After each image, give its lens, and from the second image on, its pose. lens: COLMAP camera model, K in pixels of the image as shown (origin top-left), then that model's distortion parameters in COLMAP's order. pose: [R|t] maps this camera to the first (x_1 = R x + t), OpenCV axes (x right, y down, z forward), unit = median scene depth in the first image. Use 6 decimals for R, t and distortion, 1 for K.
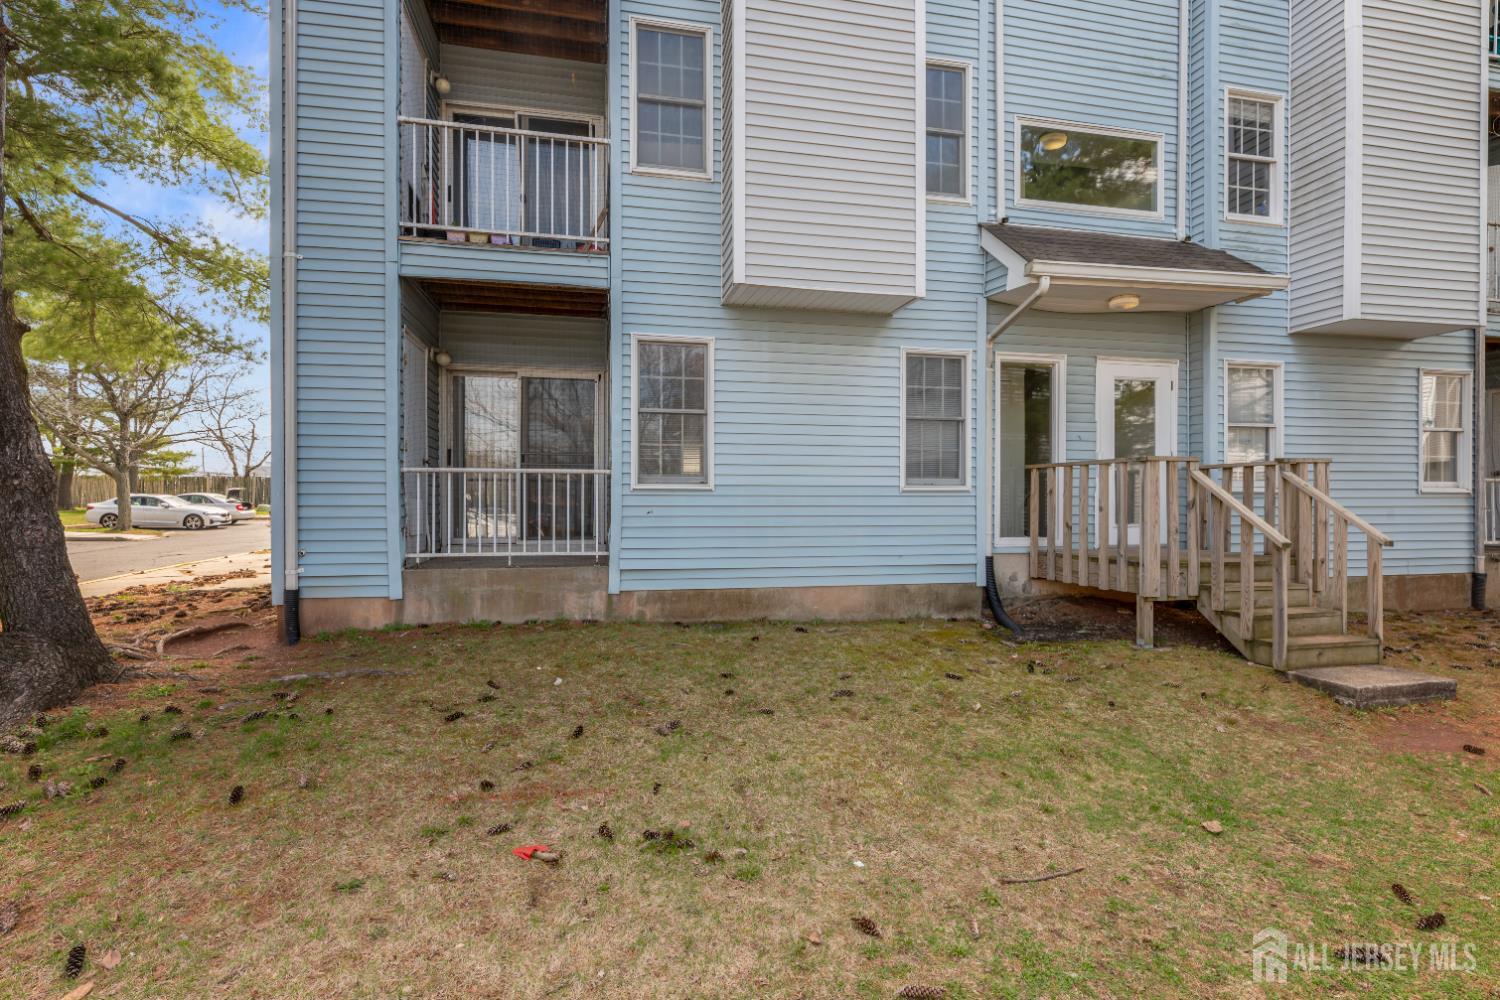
lens RADIAL K [[746.7, 0, 753.6], [0, 746.7, 506.9], [0, 0, 1]] dist [0.002511, -0.001444]
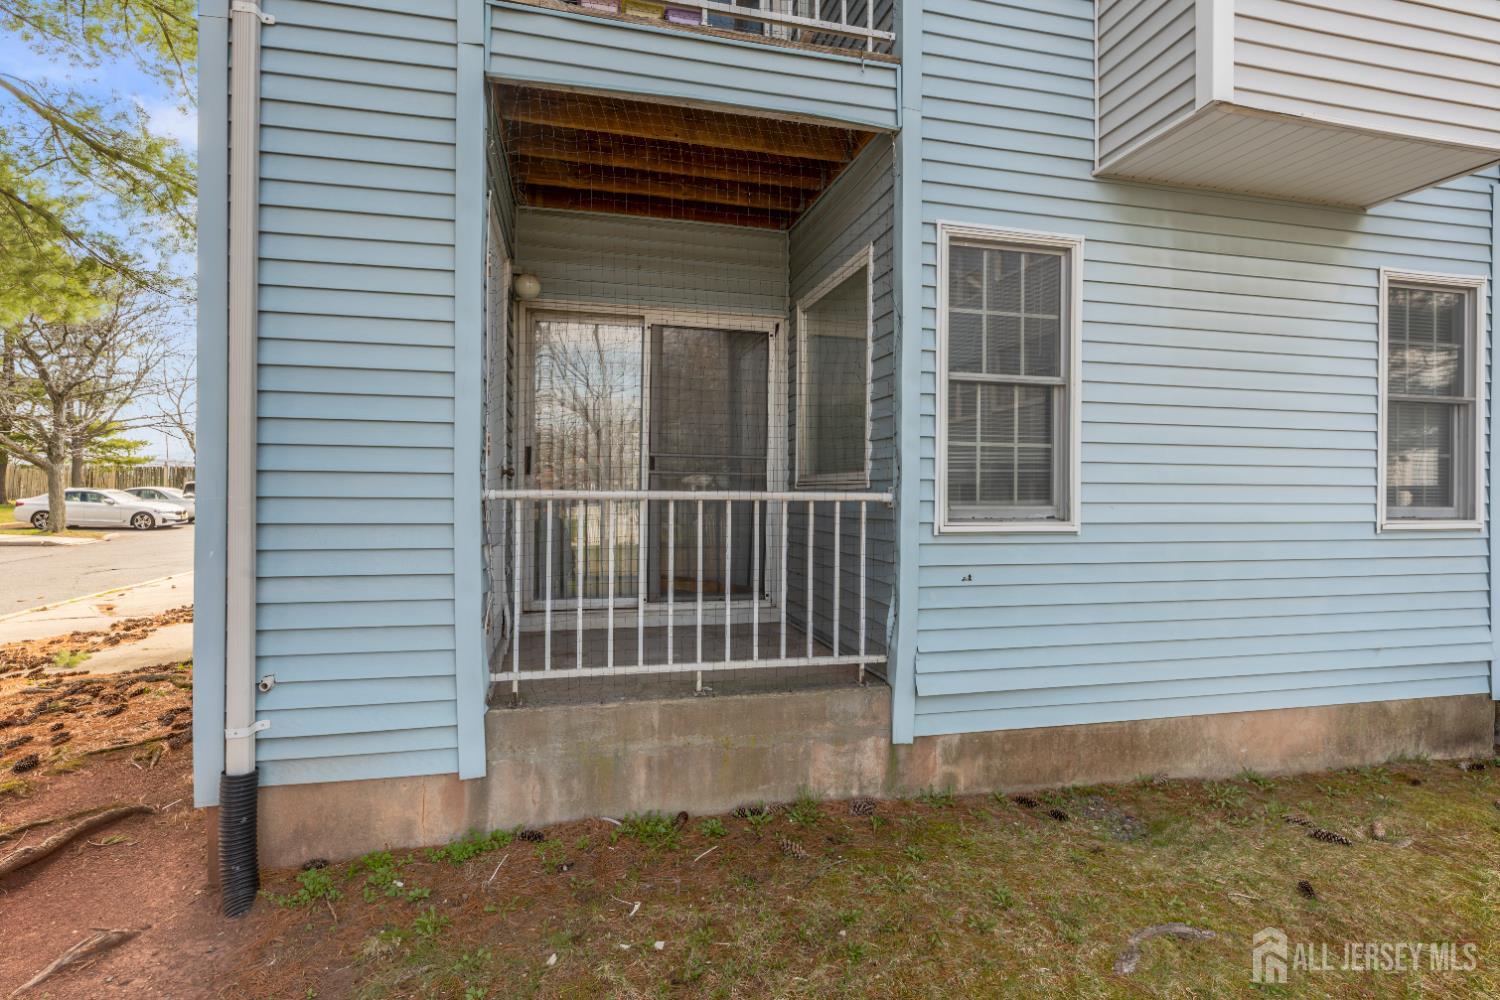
lens RADIAL K [[746.7, 0, 749.2], [0, 746.7, 492.1], [0, 0, 1]] dist [0.002511, -0.001444]
pose [[0.999660, 0.006408, 0.025270, -0.286964], [-0.006211, 0.999950, -0.007847, -0.044182], [-0.025319, 0.007688, 0.999650, 0.478230]]
